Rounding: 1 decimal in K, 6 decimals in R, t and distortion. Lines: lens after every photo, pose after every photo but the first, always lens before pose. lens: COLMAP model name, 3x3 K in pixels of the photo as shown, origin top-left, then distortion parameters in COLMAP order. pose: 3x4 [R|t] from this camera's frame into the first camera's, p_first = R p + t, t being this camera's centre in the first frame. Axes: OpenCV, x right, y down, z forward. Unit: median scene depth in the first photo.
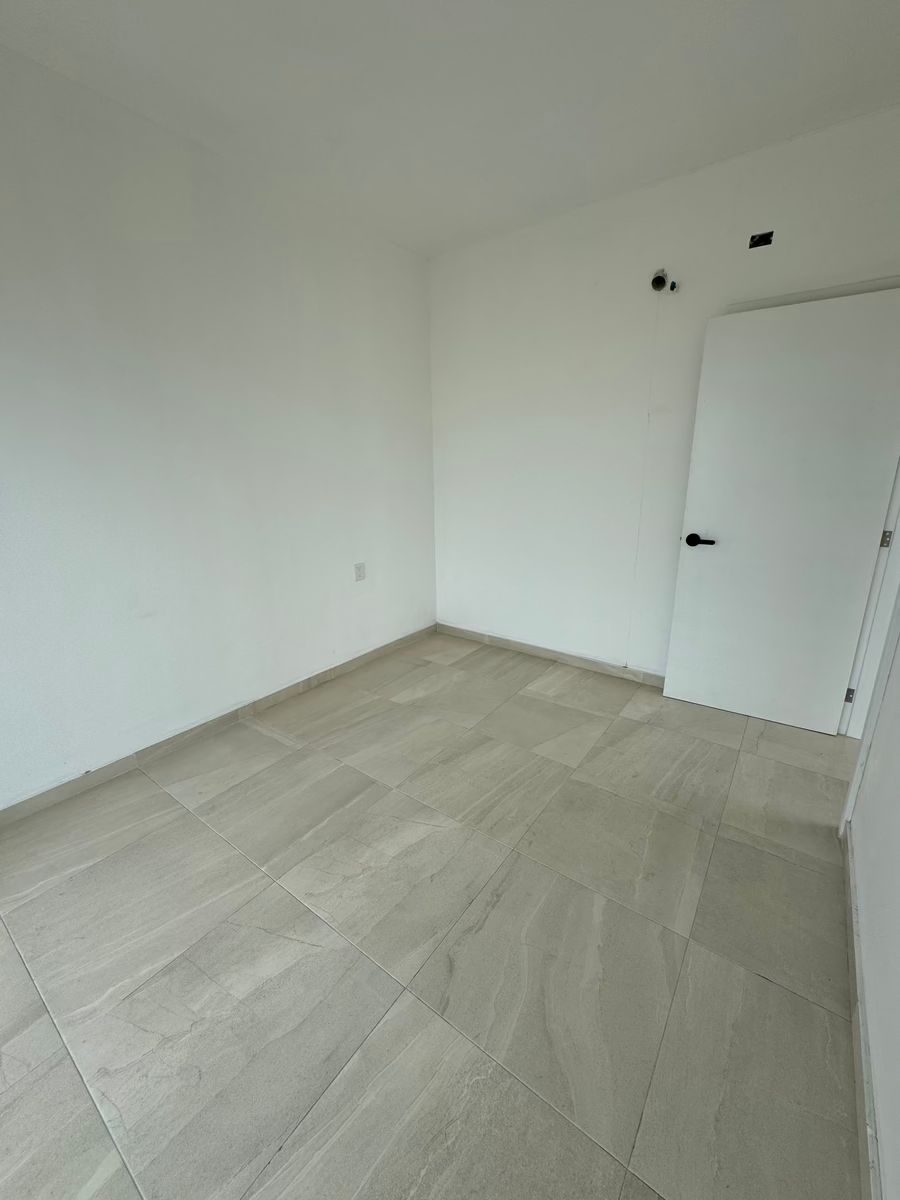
lens RADIAL K [[480.1, 0, 451.3], [0, 480.1, 599.2], [0, 0, 1]] dist [-0.004847, 0.001534]
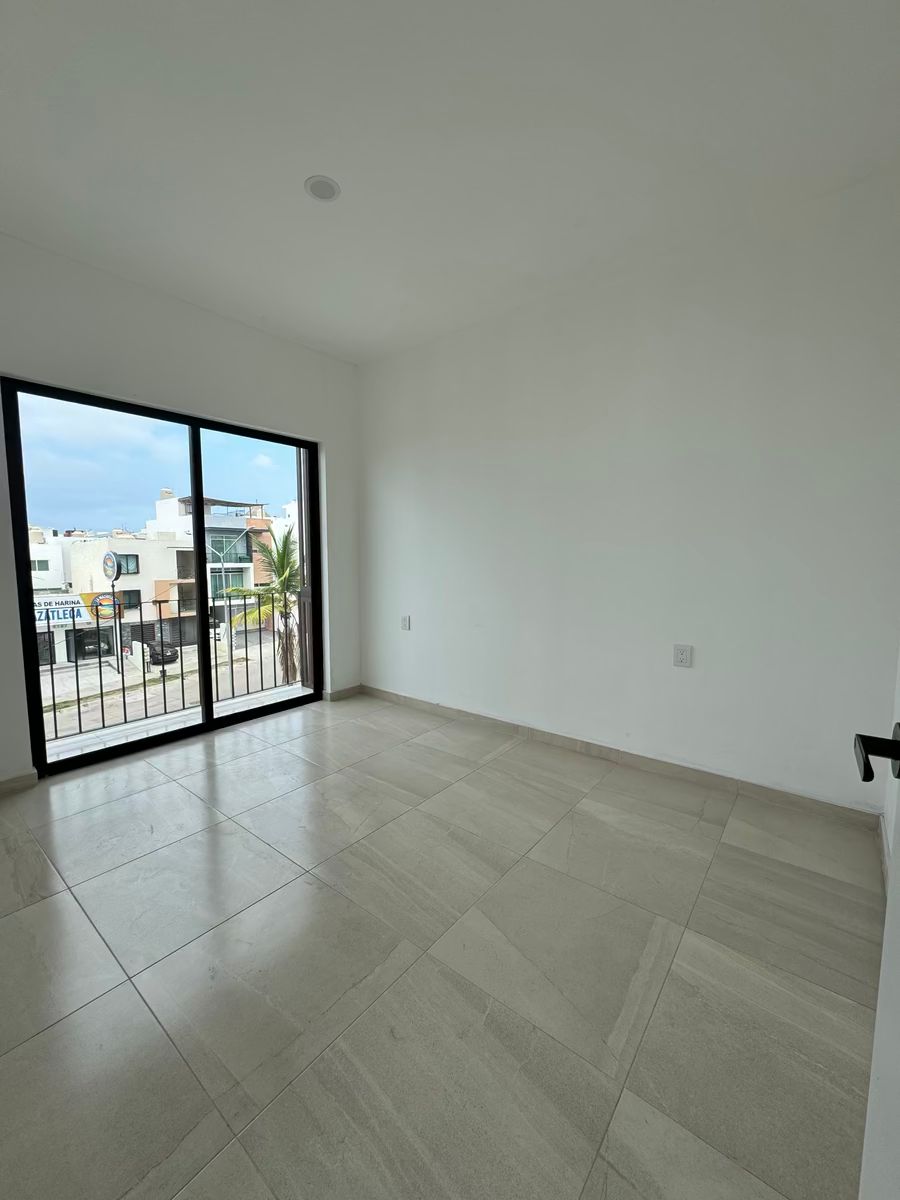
lens RADIAL K [[480.1, 0, 451.1], [0, 480.1, 601.7], [0, 0, 1]] dist [-0.004847, 0.001534]
pose [[-0.037441, 0.109795, -0.993249, 0.723385], [-0.270811, 0.955636, 0.115846, -0.159836], [0.961904, 0.273321, -0.006047, 0.765049]]
